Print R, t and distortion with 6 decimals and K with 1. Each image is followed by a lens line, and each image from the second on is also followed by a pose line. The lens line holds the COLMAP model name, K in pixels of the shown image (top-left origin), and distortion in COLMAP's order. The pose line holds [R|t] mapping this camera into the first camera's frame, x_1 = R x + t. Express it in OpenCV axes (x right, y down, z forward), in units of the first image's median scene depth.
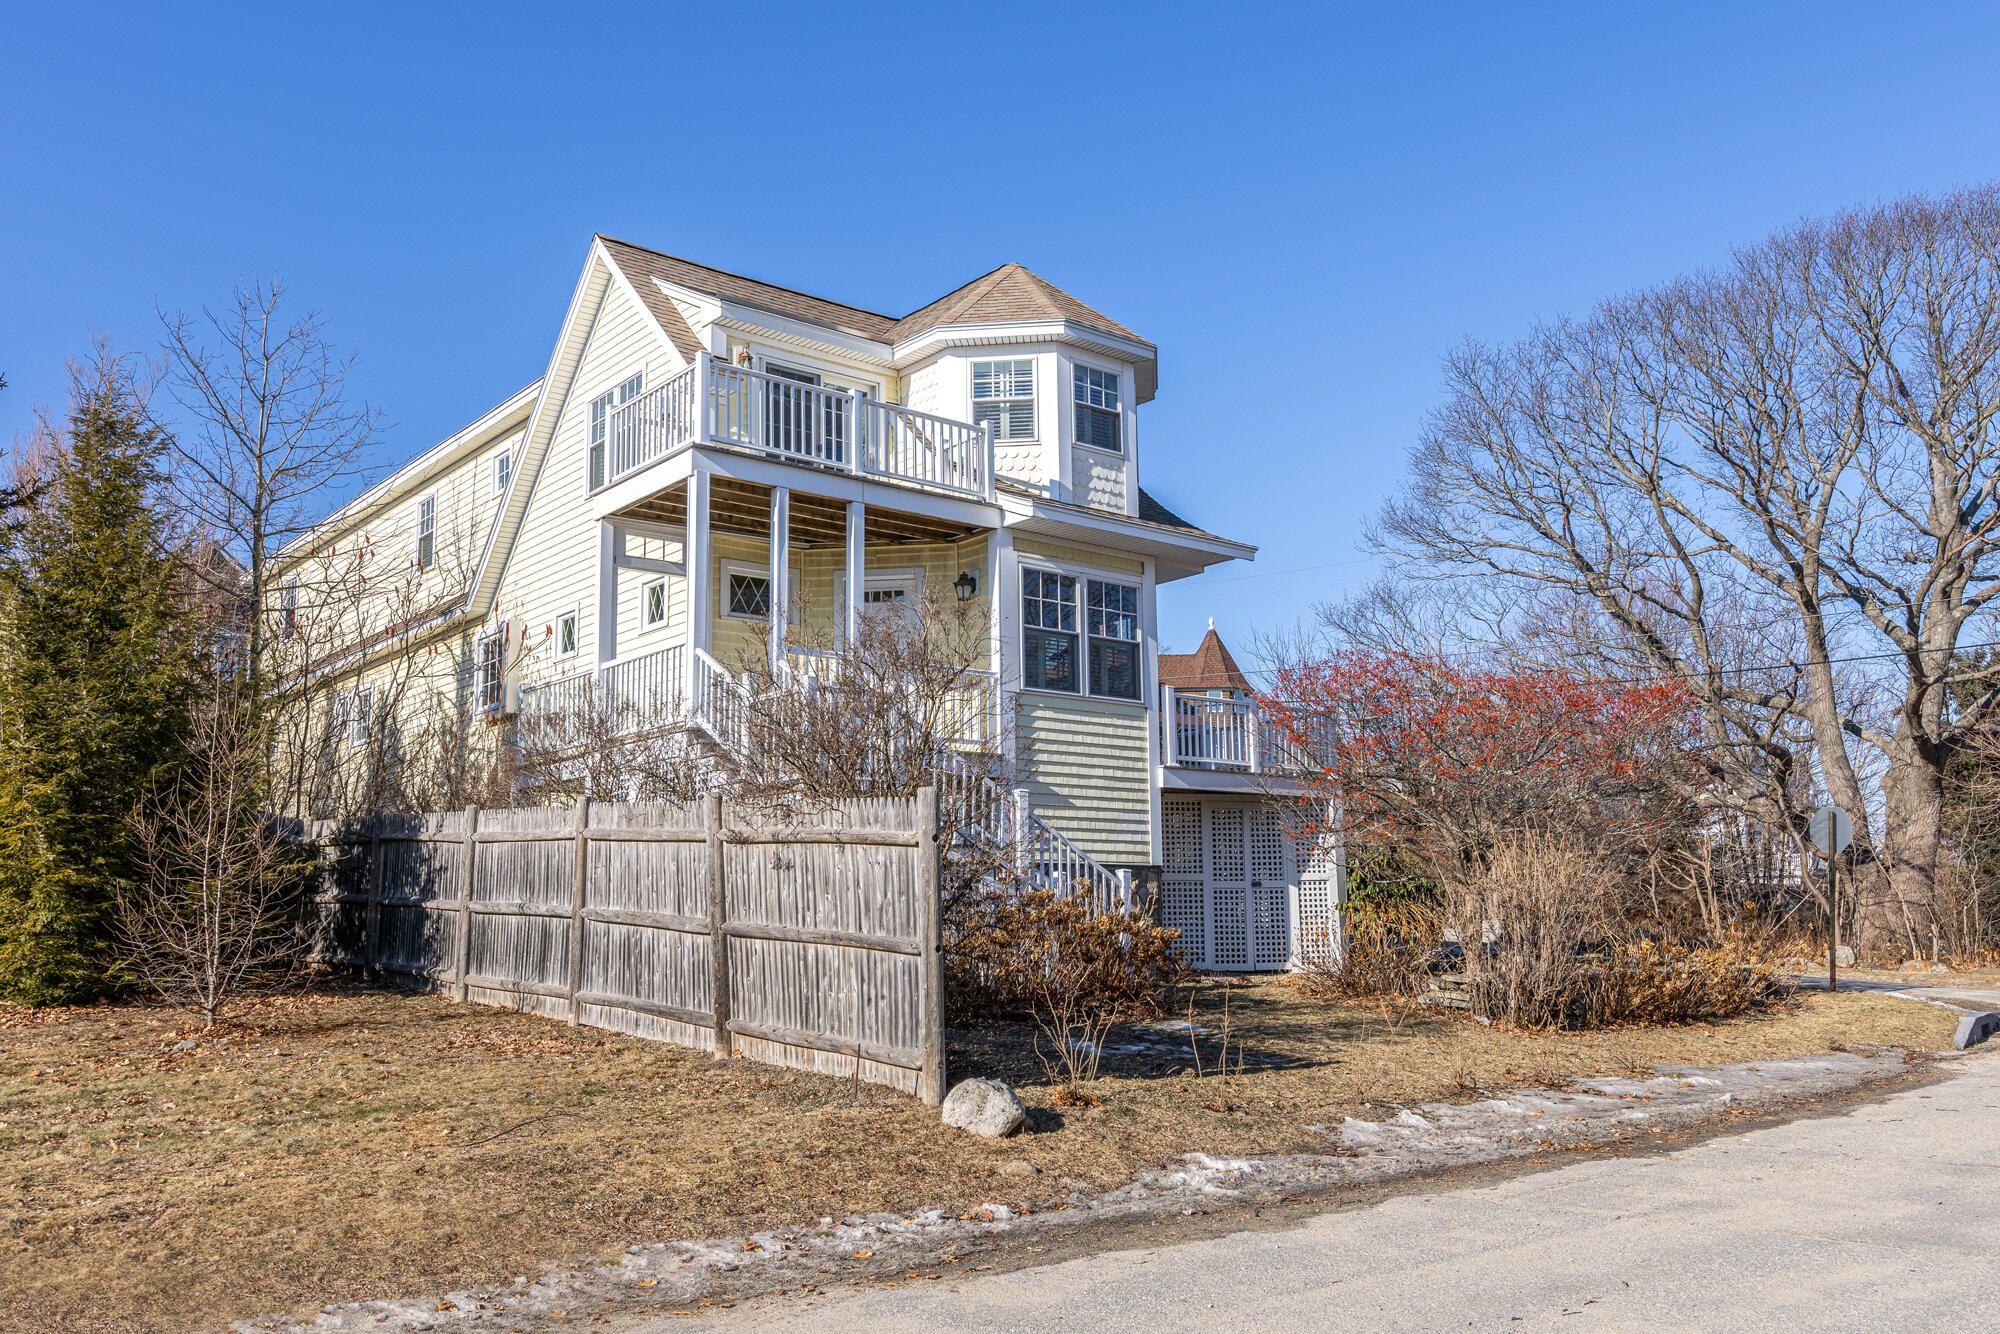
lens RADIAL K [[1545.4, 0, 997.7], [0, 1545.4, 669.8], [0, 0, 1]] dist [-0.003912, -0.000889]
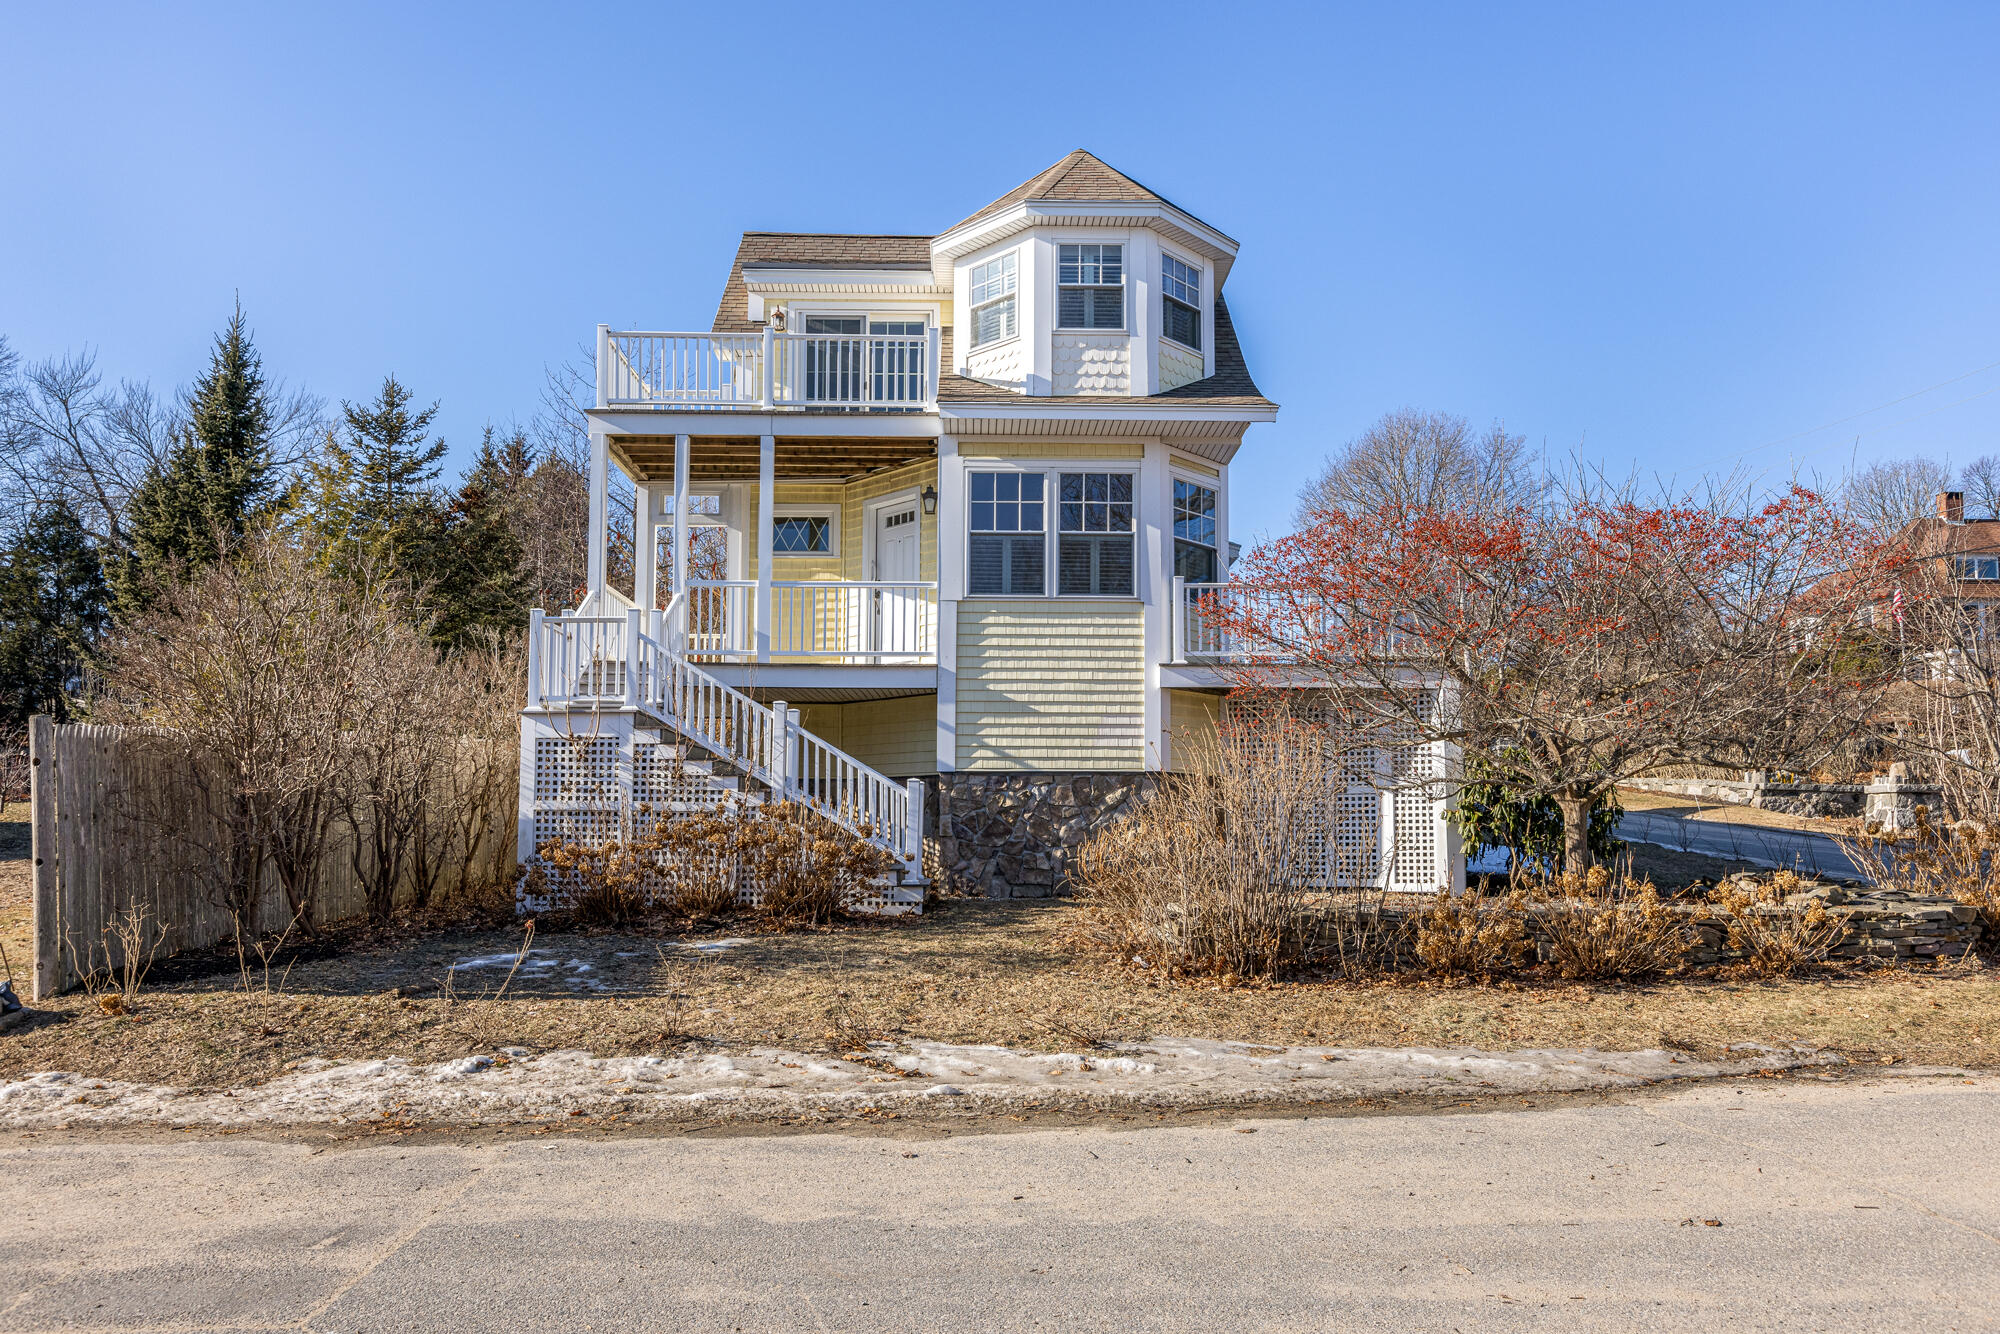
lens RADIAL K [[1369.7, 0, 1001.3], [0, 1369.7, 736.6], [0, 0, 1]] dist [0.001167, 0.000722]
pose [[0.801277, -0.035587, -0.597234, 0.528378], [0.089346, 0.994153, 0.060633, 0.048076], [0.591585, -0.101945, 0.799772, 0.292210]]
